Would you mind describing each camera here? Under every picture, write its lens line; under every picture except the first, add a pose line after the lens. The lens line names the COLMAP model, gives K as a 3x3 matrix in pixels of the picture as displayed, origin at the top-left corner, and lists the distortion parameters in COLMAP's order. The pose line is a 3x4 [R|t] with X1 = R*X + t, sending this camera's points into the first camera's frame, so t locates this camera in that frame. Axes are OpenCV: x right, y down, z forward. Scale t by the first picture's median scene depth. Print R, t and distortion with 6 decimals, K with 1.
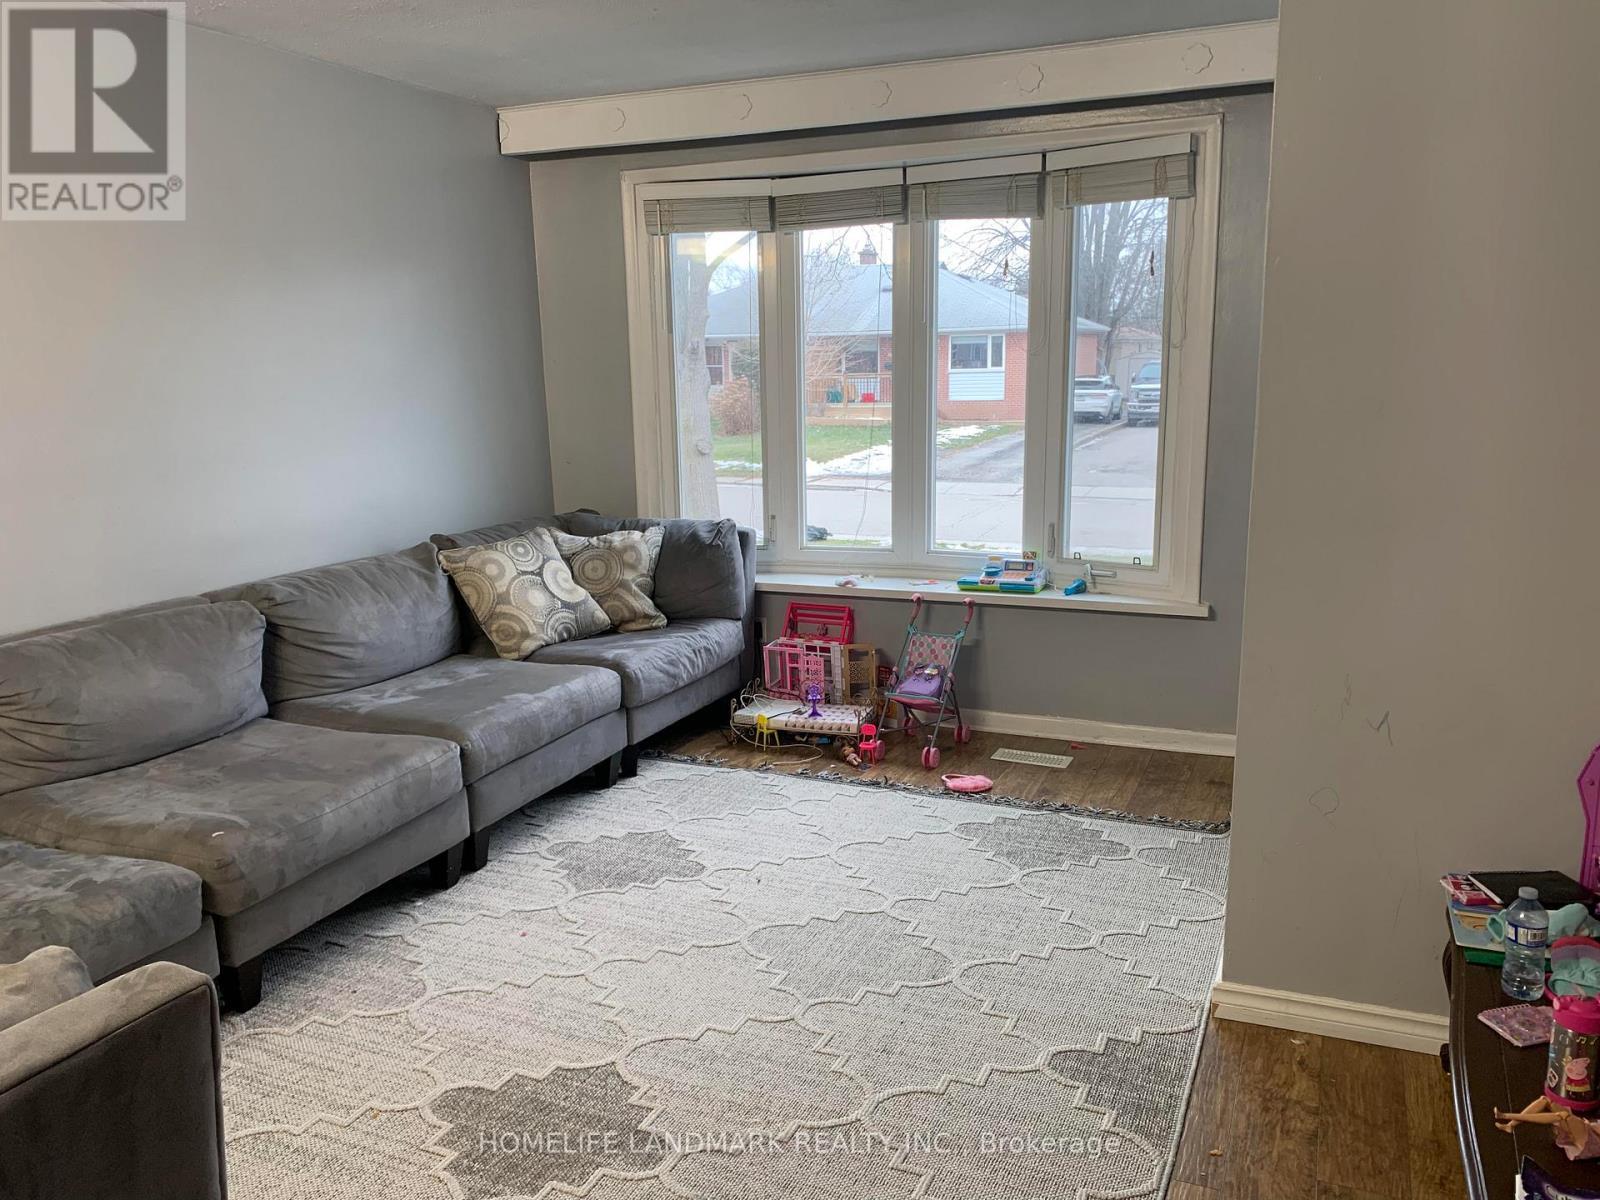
lens RADIAL K [[1227.6, 0, 800.5], [0, 1227.6, 597.9], [0, 0, 1]] dist [0.051904, -0.058654]
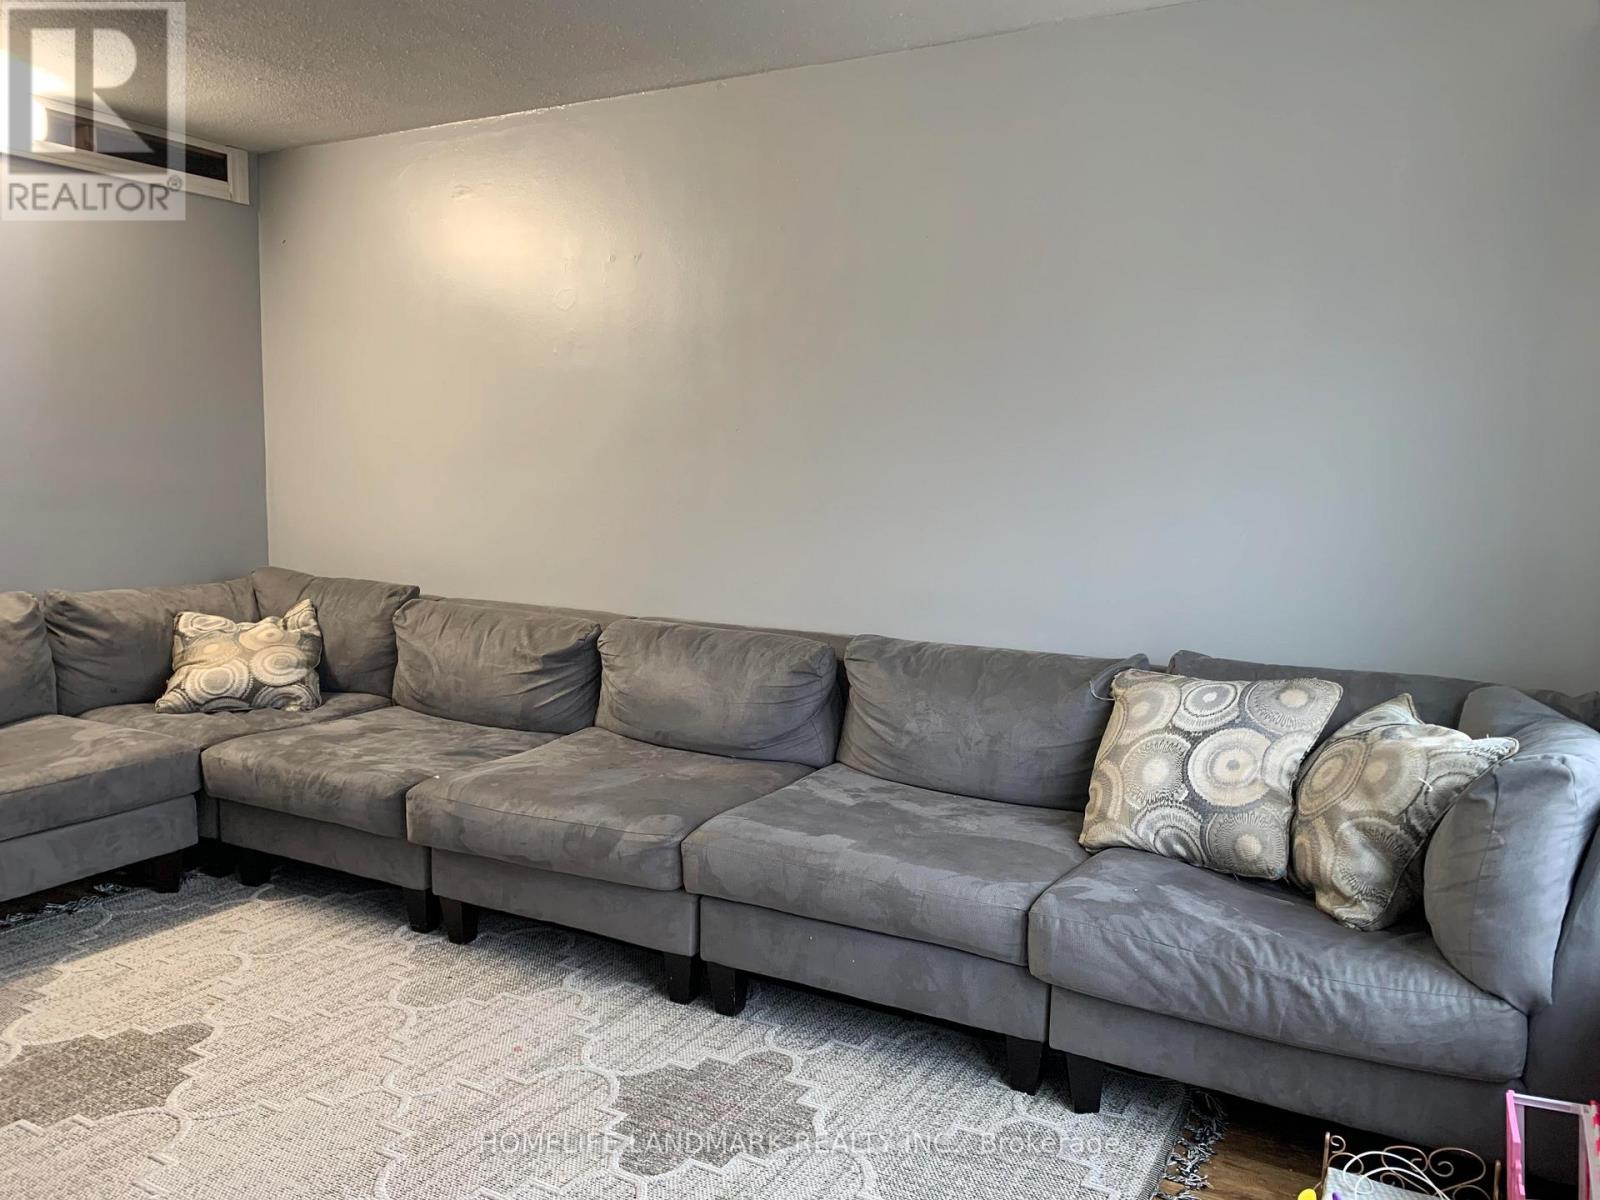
lens RADIAL K [[1227.6, 0, 800.0], [0, 1227.6, 603.6], [0, 0, 1]] dist [0.051904, -0.058654]
pose [[-0.095713, 0.123291, -0.987744, 0.403480], [-0.208892, 0.967716, 0.141033, -0.131724], [0.973244, 0.219830, -0.066869, 0.859801]]
